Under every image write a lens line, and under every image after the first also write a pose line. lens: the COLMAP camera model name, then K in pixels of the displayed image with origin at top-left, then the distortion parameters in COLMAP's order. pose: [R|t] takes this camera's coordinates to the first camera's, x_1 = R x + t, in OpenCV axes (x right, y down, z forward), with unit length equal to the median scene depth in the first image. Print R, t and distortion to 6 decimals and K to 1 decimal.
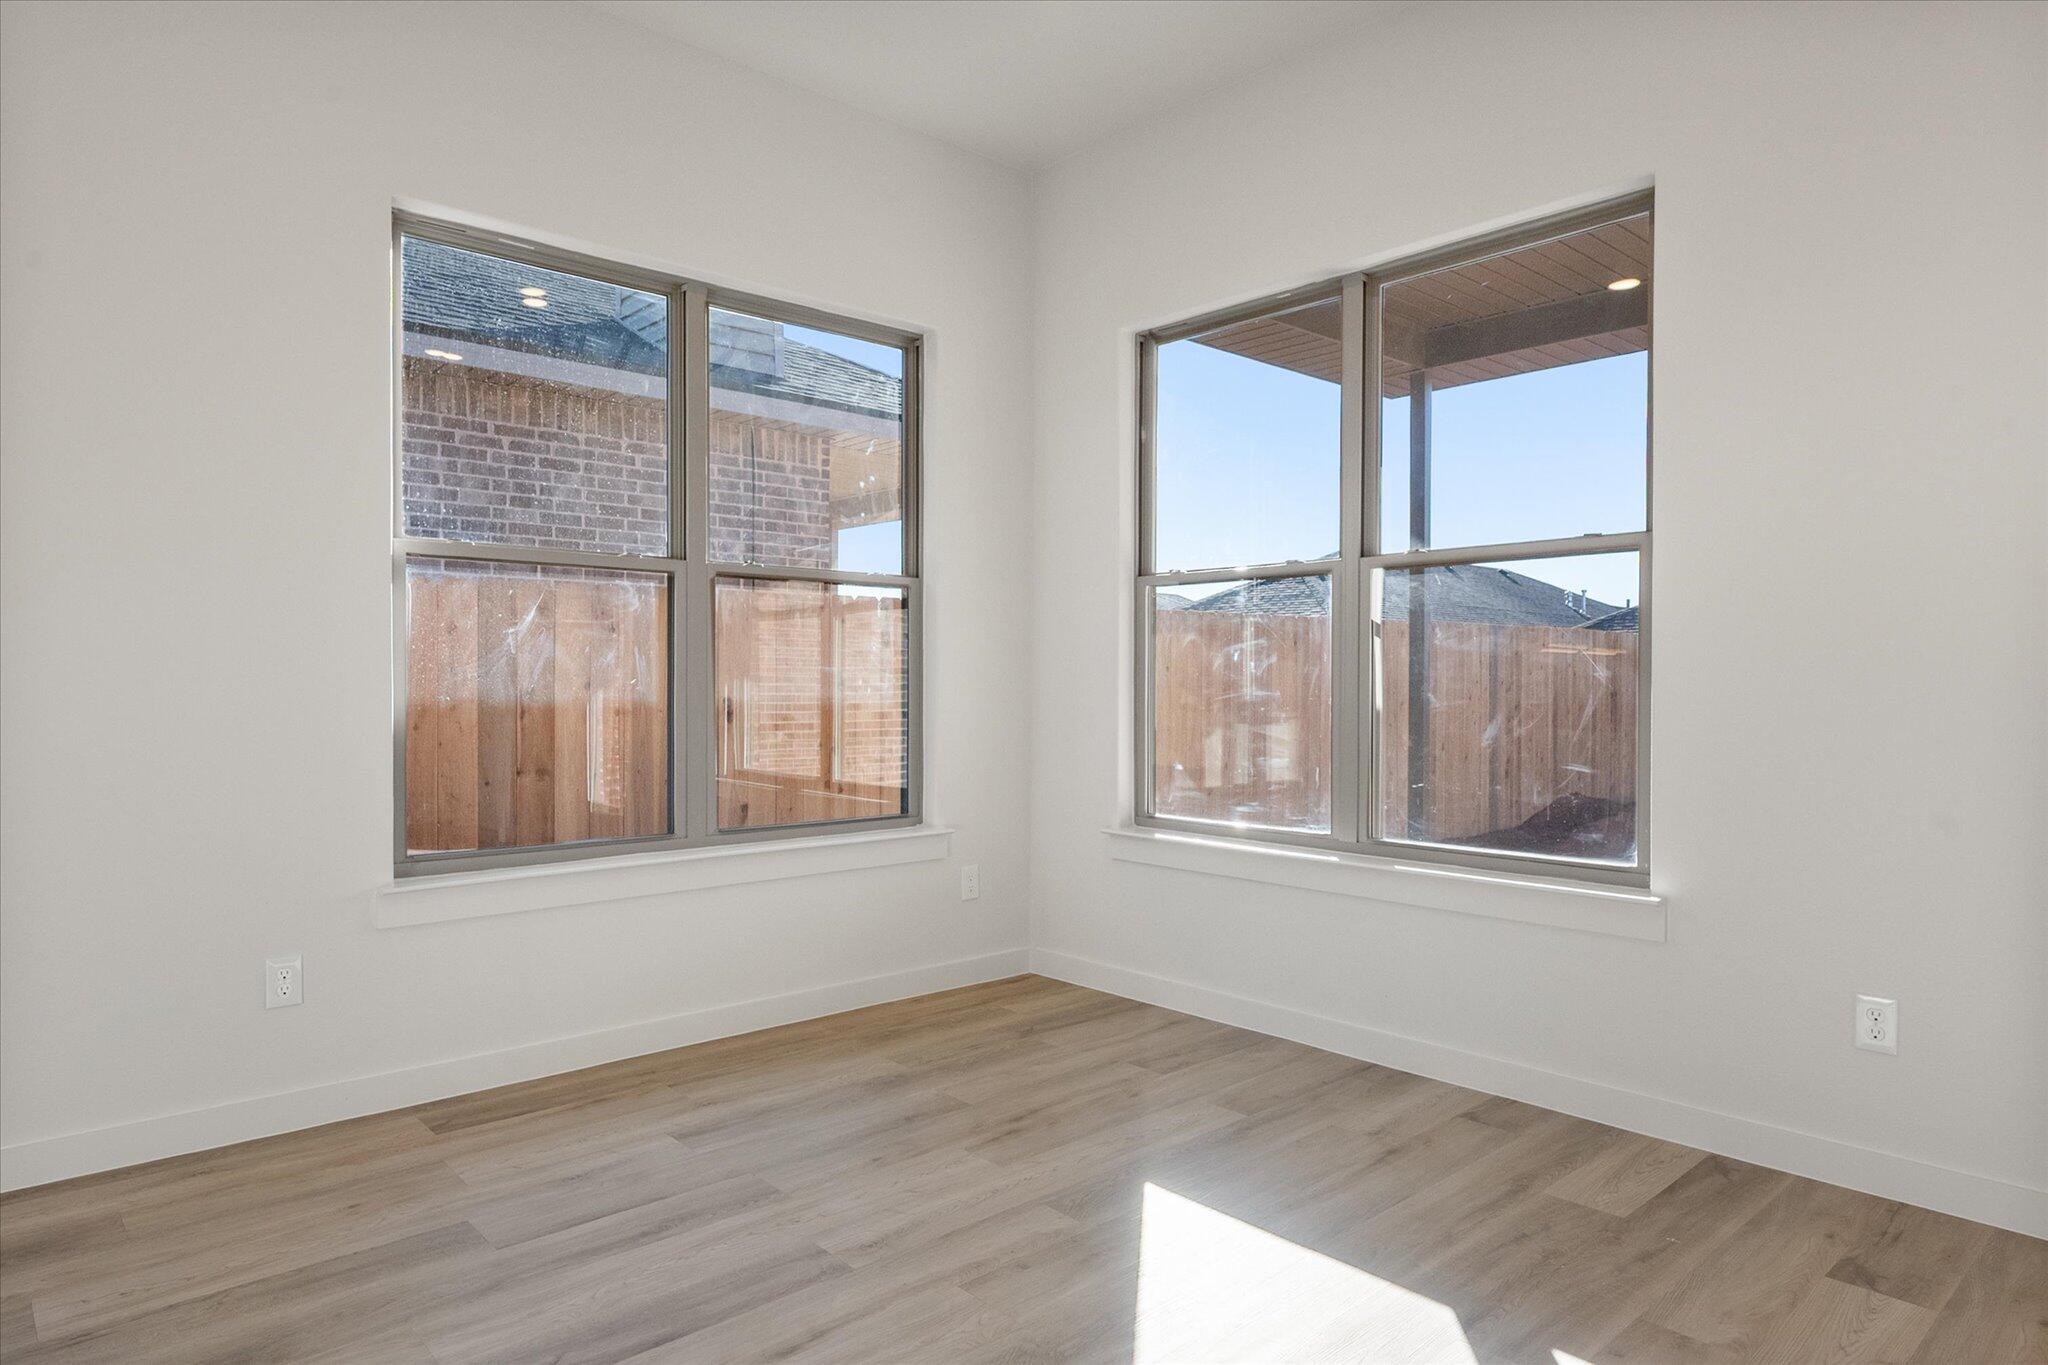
lens RADIAL K [[1231.9, 0, 1024.0], [0, 1231.9, 682.5], [0, 0, 1]] dist [-0.000836, -0.000217]
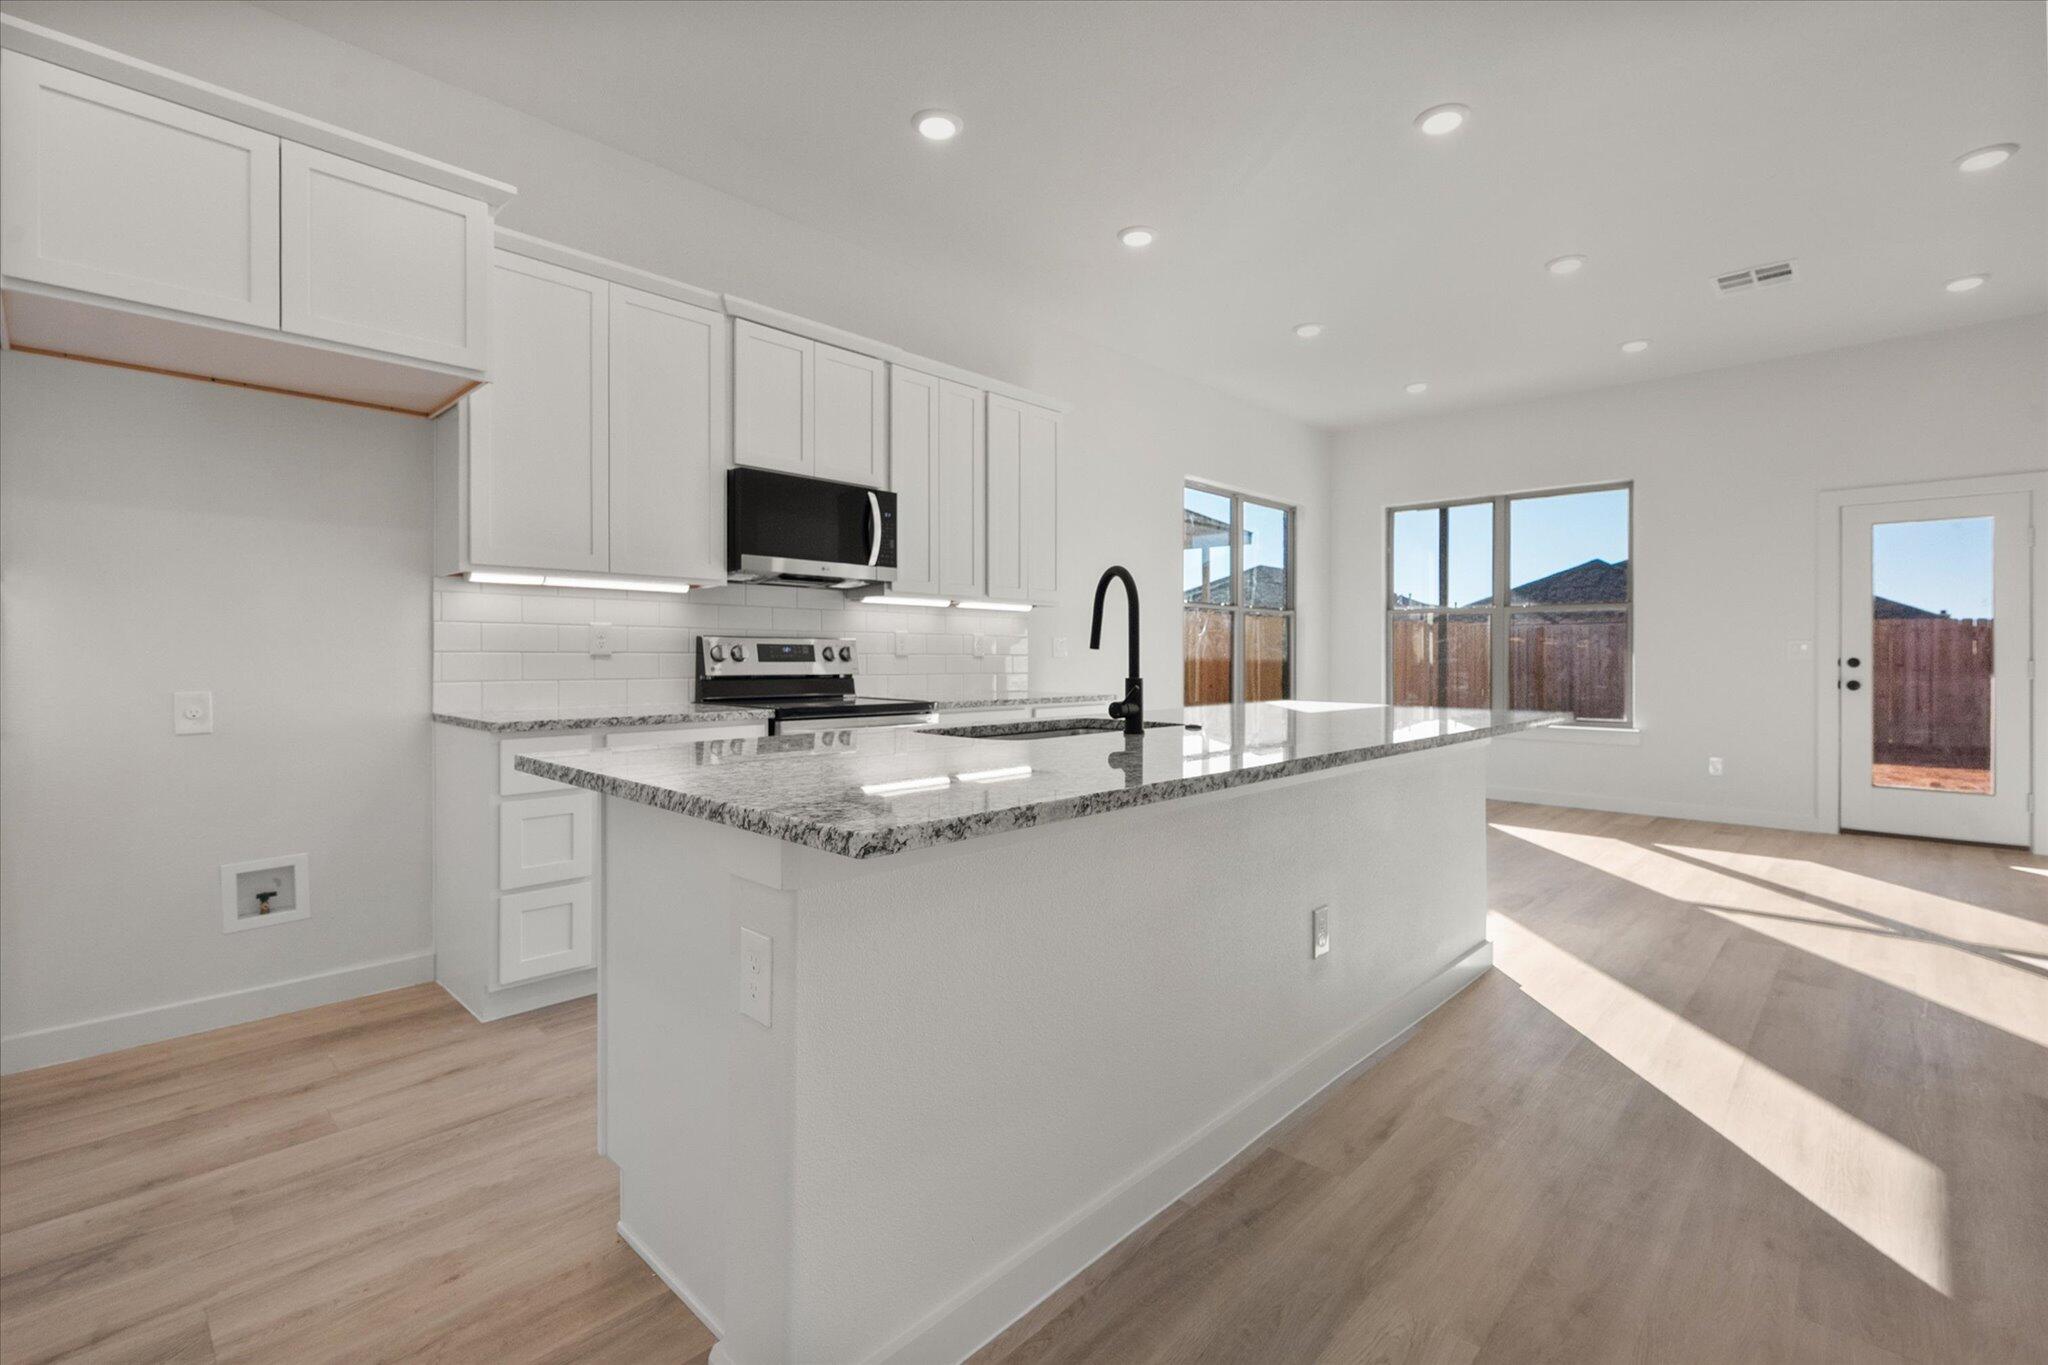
lens RADIAL K [[913.2, 0, 1033.4], [0, 913.2, 656.6], [0, 0, 1]] dist [-0.000683, -0.000173]
pose [[0.997191, 0.000837, 0.074898, -0.714378], [-0.000995, 0.999997, 0.002068, -0.000291], [-0.074896, -0.002137, 0.997189, -0.693251]]
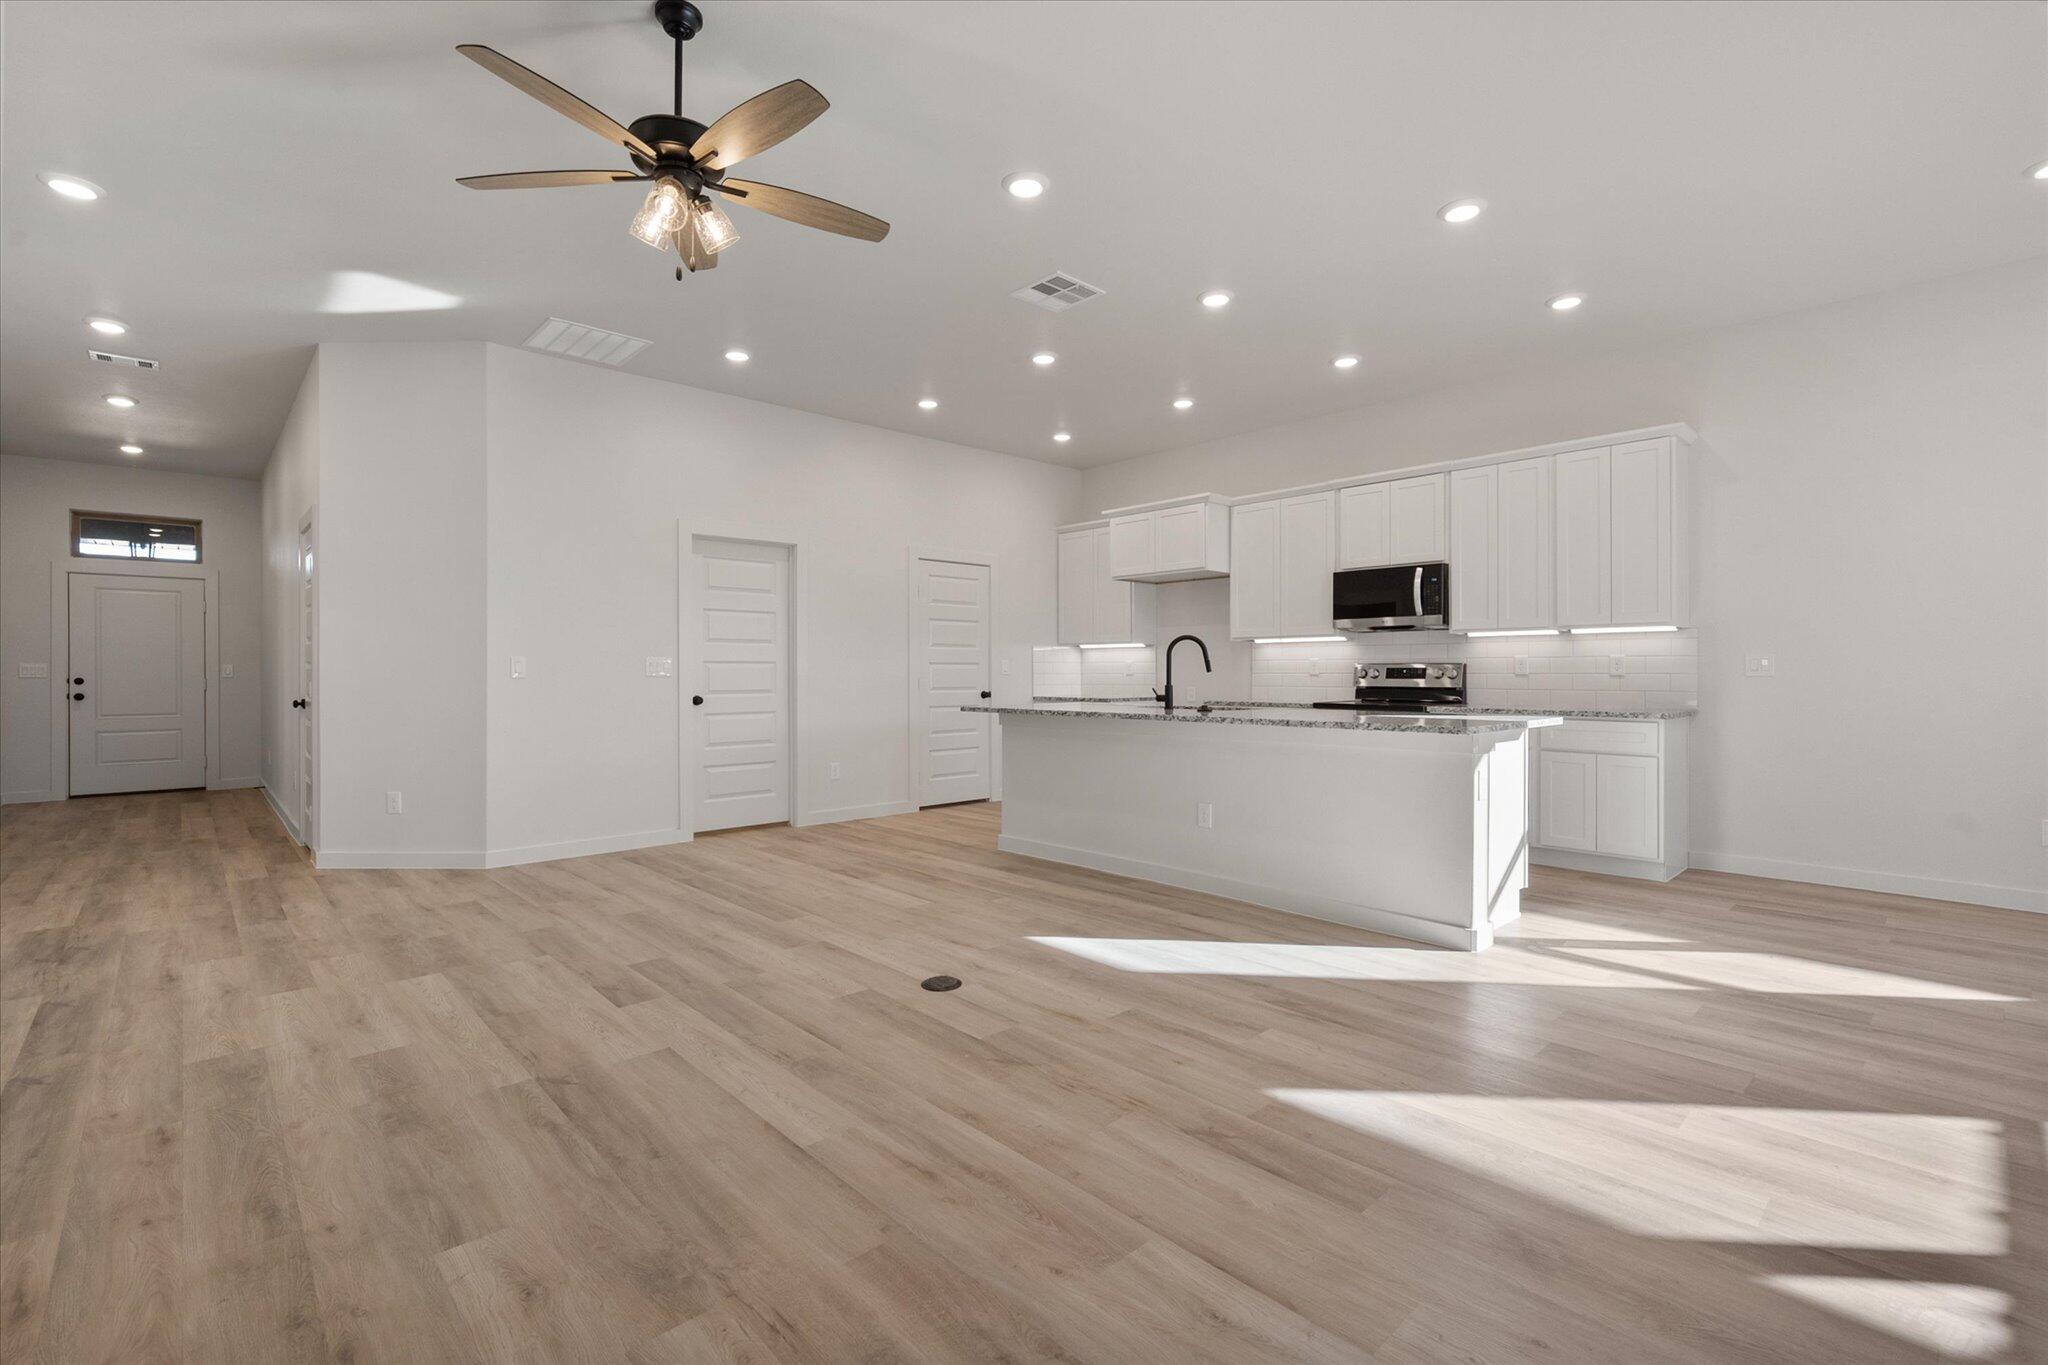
lens RADIAL K [[905.5, 0, 1018.1], [0, 905.5, 669.9], [0, 0, 1]] dist [0.000791, 0.000667]
pose [[0.005087, -0.004817, -0.999975, 0.521030], [0.002986, 0.999984, -0.004802, -0.002043], [0.999983, -0.002962, 0.005101, -0.398368]]
